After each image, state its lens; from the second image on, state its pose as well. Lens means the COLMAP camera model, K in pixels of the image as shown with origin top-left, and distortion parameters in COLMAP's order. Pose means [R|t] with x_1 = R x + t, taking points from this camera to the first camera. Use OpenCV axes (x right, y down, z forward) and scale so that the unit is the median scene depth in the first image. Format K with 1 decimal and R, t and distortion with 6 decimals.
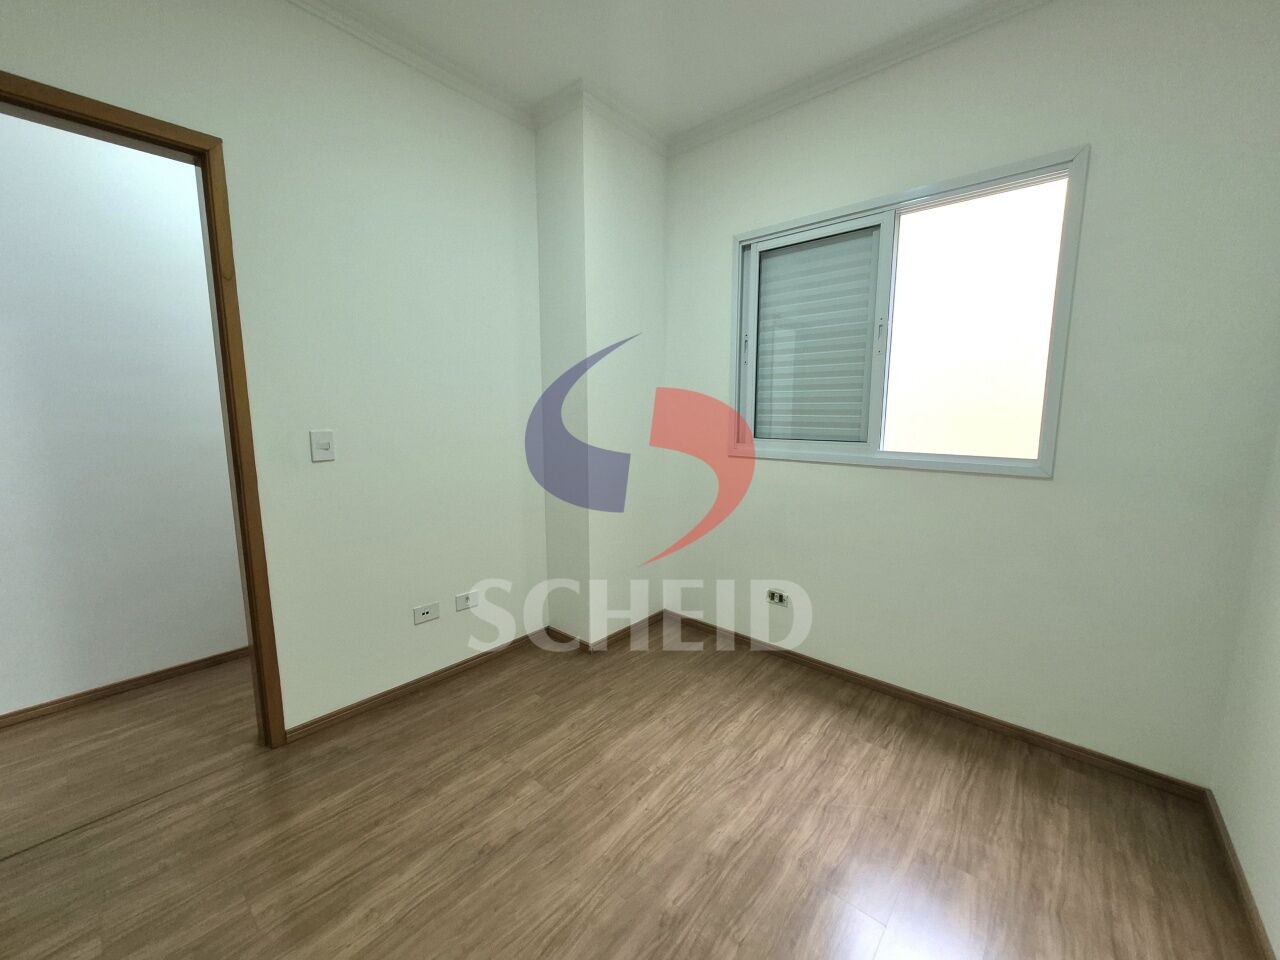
lens RADIAL K [[502.2, 0, 650.1], [0, 502.2, 479.4], [0, 0, 1]] dist [0.003411, 0.001917]
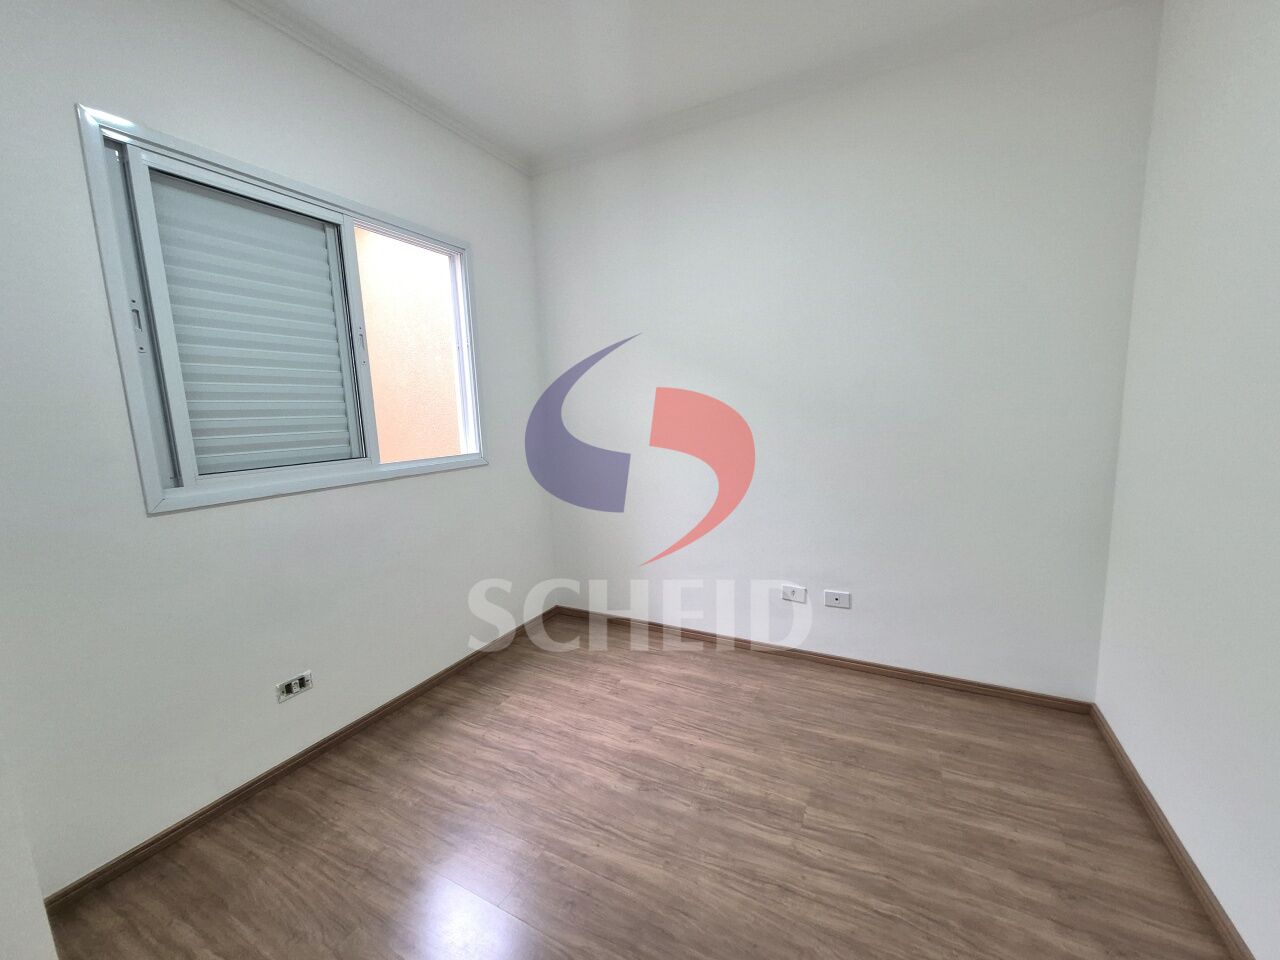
lens RADIAL K [[502.2, 0, 649.7], [0, 502.2, 479.6], [0, 0, 1]] dist [0.003411, 0.001917]
pose [[-0.219345, -0.136188, 0.966095, -0.802972], [0.169581, 0.969815, 0.175215, -0.144619], [-0.960796, 0.202264, -0.189630, 0.906862]]
